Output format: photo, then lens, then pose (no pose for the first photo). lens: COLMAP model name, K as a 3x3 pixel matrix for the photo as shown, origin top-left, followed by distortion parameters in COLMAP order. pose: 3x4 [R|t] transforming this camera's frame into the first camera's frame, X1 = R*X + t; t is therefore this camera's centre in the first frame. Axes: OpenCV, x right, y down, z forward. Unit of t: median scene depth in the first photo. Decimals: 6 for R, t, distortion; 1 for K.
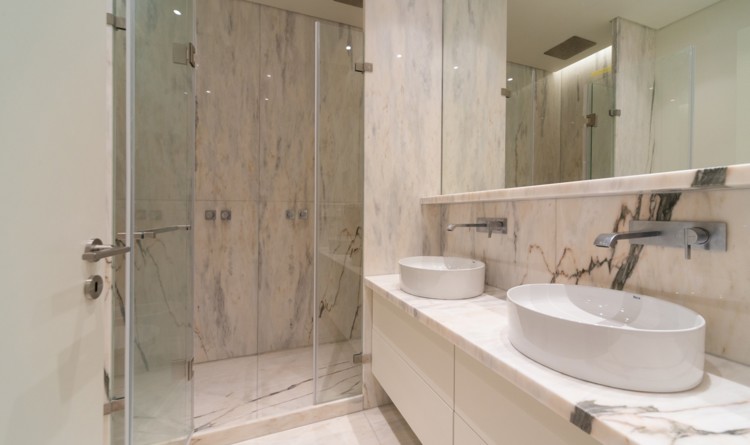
lens RADIAL K [[296.0, 0, 371.7], [0, 296.0, 218.0], [0, 0, 1]] dist [-0.000146, 0.000053]
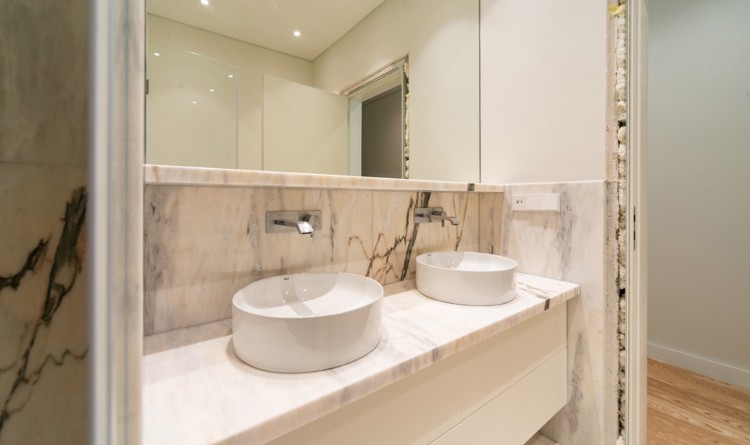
lens RADIAL K [[312.8, 0, 358.5], [0, 312.8, 197.4], [0, 0, 1]] dist [0.000432, -0.000006]
pose [[-0.279111, 0.020828, 0.960033, -0.508285], [0.022259, 0.999636, -0.015216, -0.023971], [-0.960001, 0.017122, -0.279473, 1.433609]]
